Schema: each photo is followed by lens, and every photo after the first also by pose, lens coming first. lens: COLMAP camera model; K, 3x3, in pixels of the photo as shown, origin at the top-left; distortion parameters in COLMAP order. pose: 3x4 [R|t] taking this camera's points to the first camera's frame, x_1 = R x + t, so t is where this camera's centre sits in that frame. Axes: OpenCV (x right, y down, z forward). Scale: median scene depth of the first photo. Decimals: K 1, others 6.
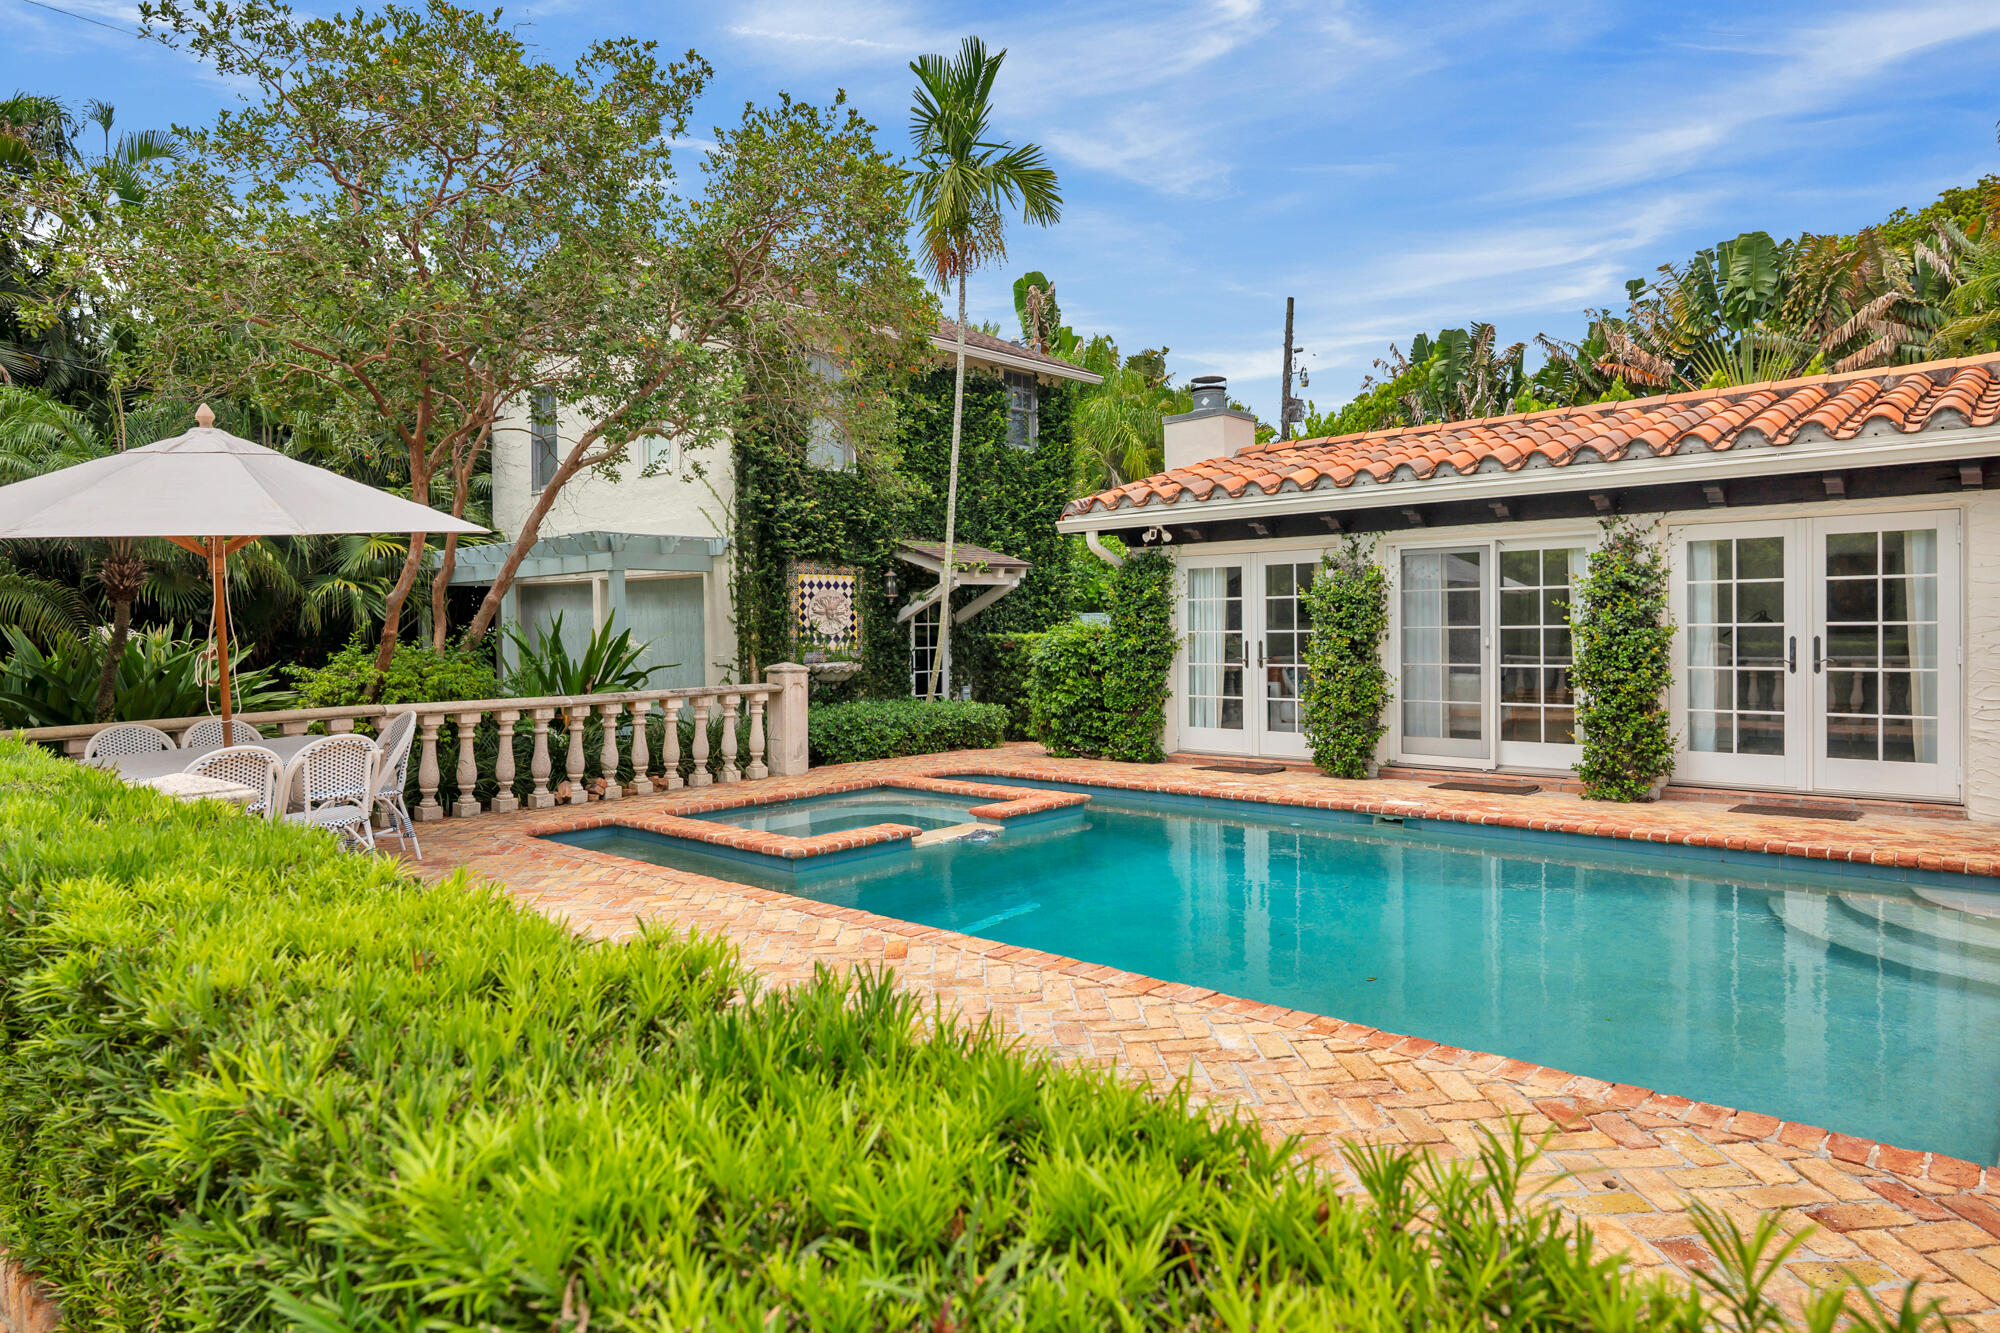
lens RADIAL K [[1202.0, 0, 1000.0], [0, 1202.0, 666.5], [0, 0, 1]] dist [-0.003902, -0.000628]
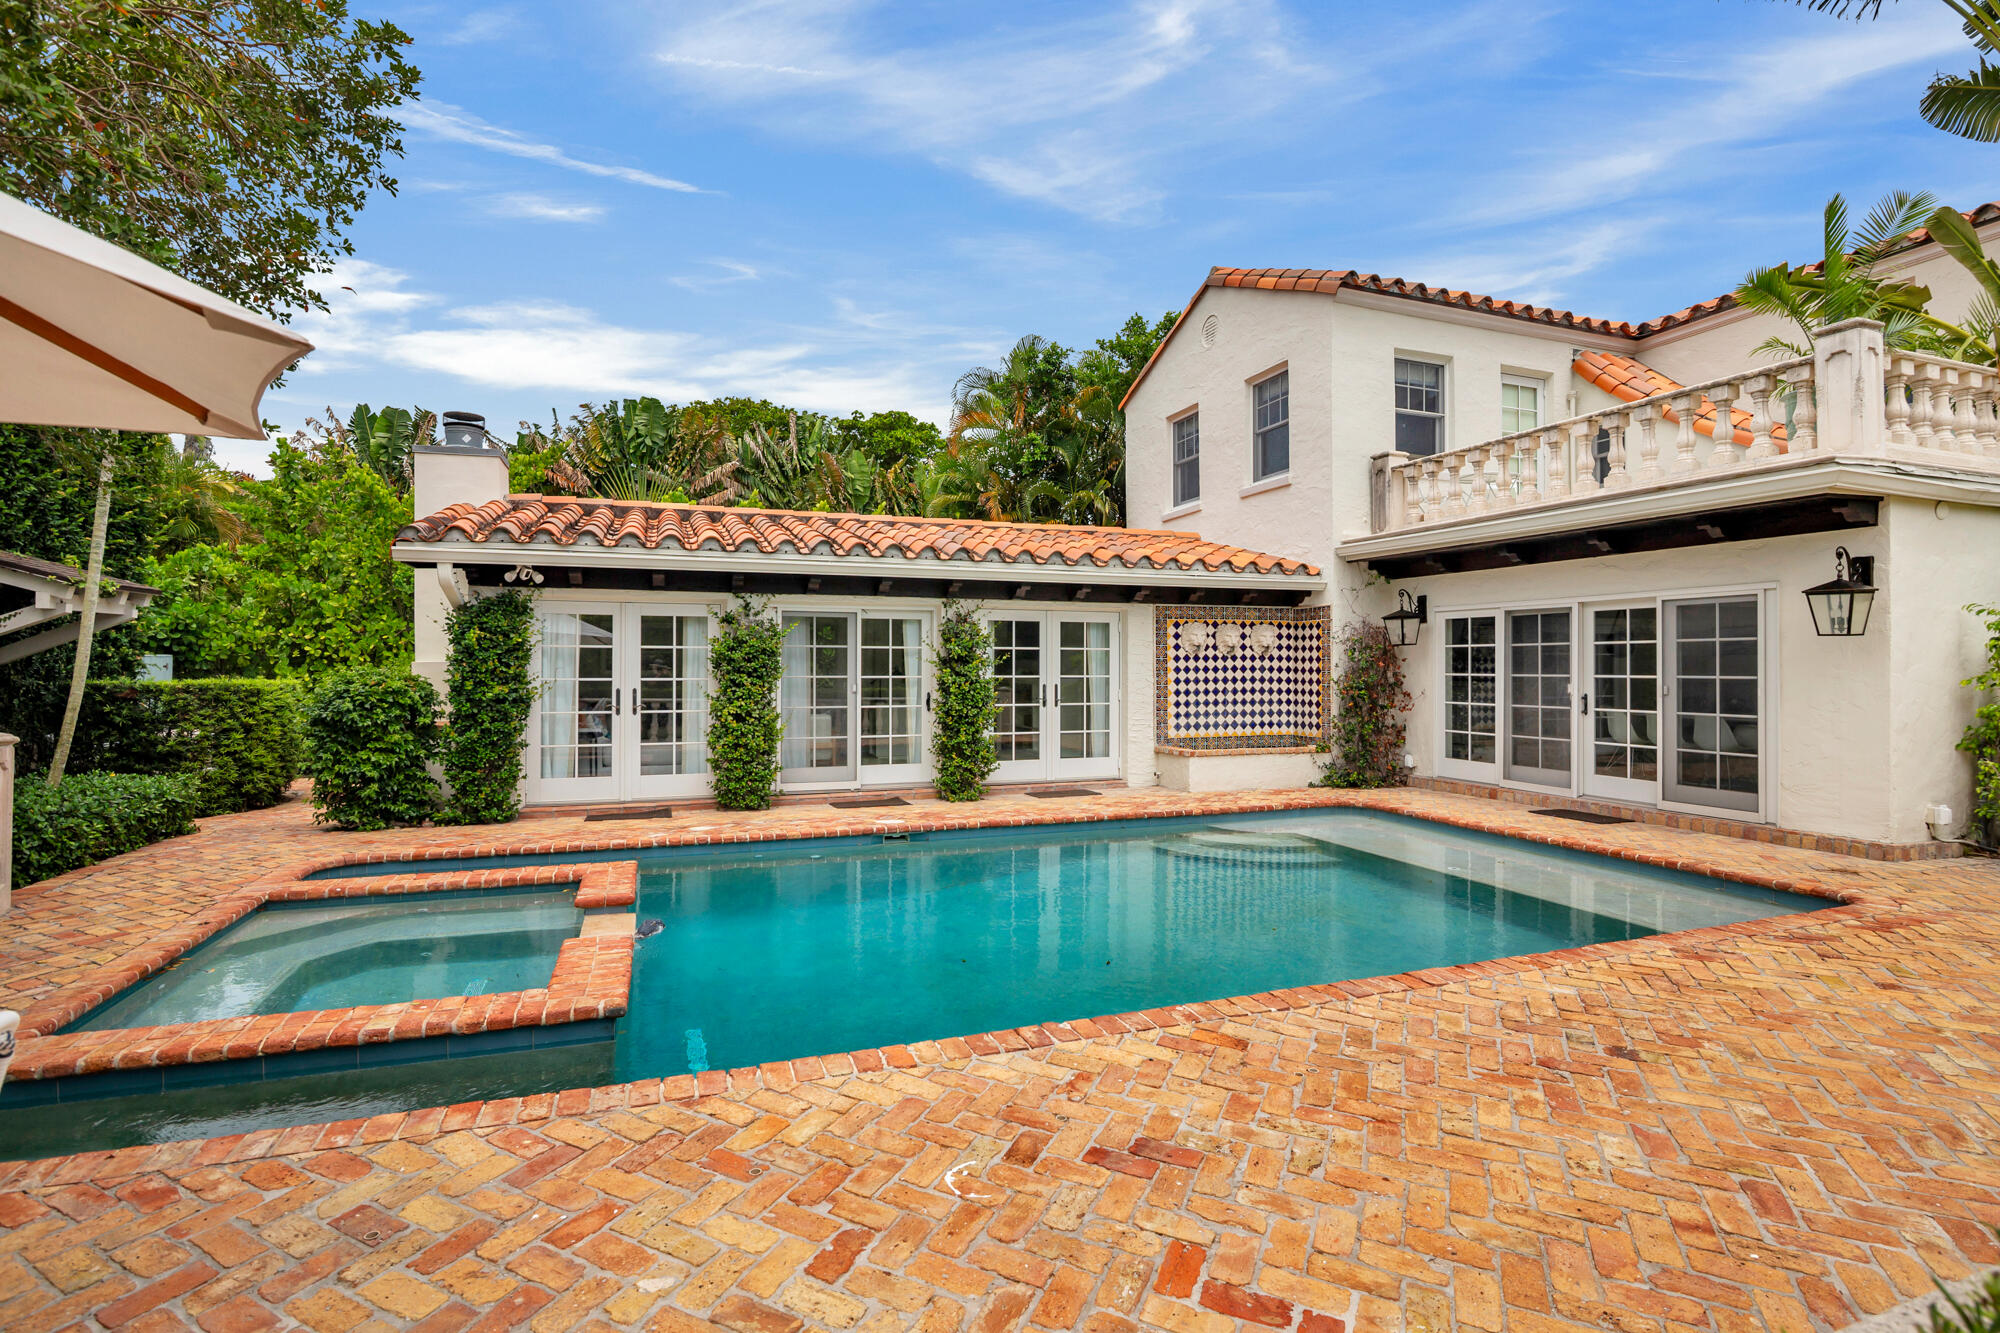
lens RADIAL K [[918.5, 0, 1000.0], [0, 918.5, 666.5], [0, 0, 1]] dist [-0.019901, 0.000018]
pose [[0.466099, 0.015638, 0.884594, -0.303566], [0.021621, 0.999344, -0.029059, -0.009548], [-0.884468, 0.032670, 0.465455, 0.324923]]
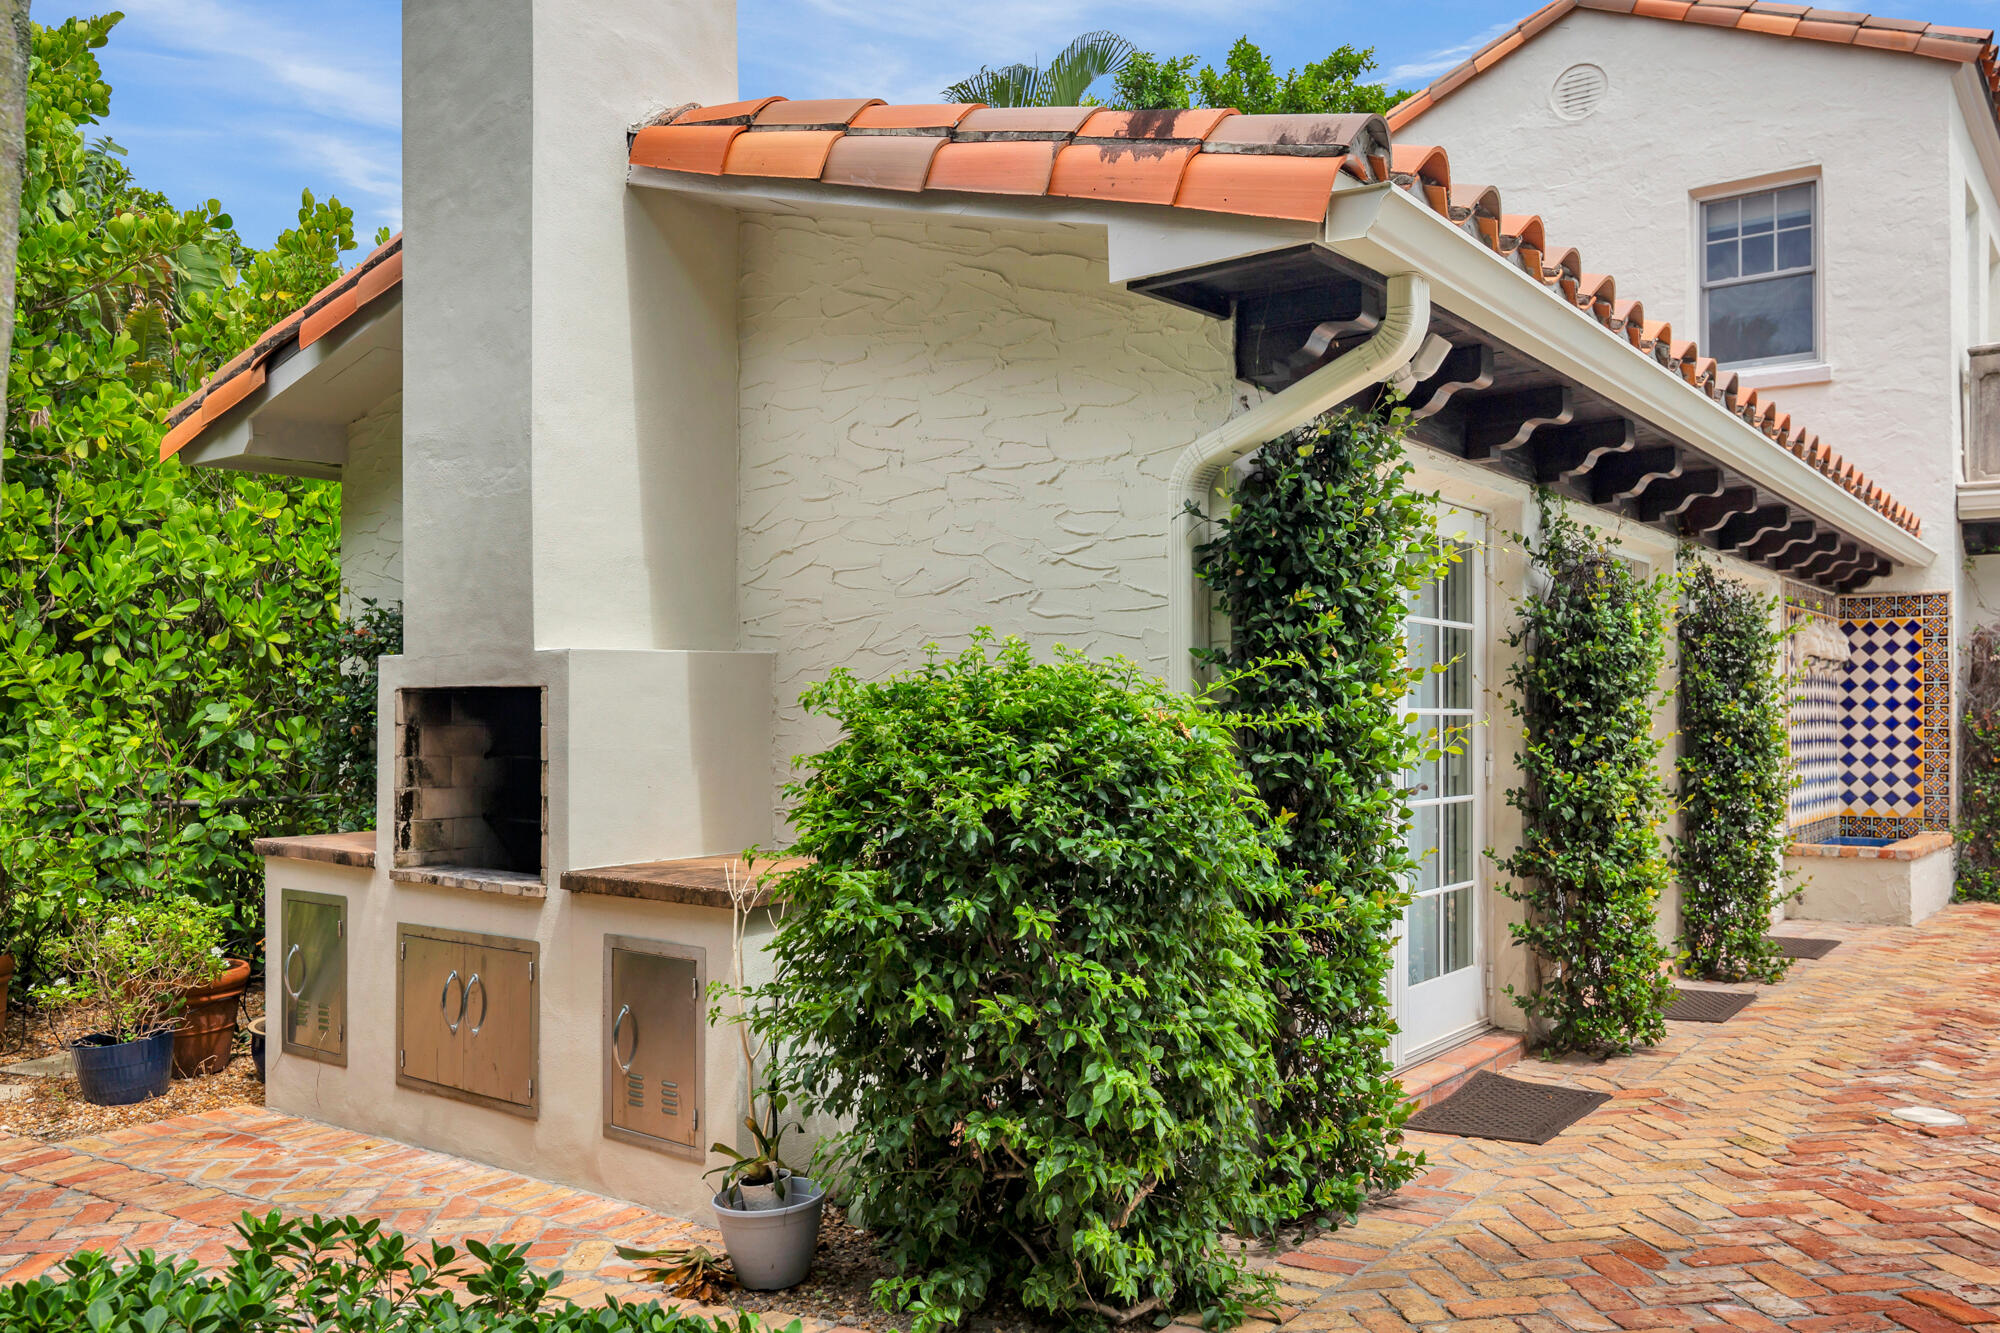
lens RADIAL K [[1550.7, 0, 1005.4], [0, 1550.7, 696.9], [0, 0, 1]] dist [-0.004723, -0.003552]
pose [[-0.075738, 0.026049, 0.996787, -0.206959], [0.029660, 0.999275, -0.023860, -0.023143], [-0.996687, 0.027758, -0.076455, 1.054593]]
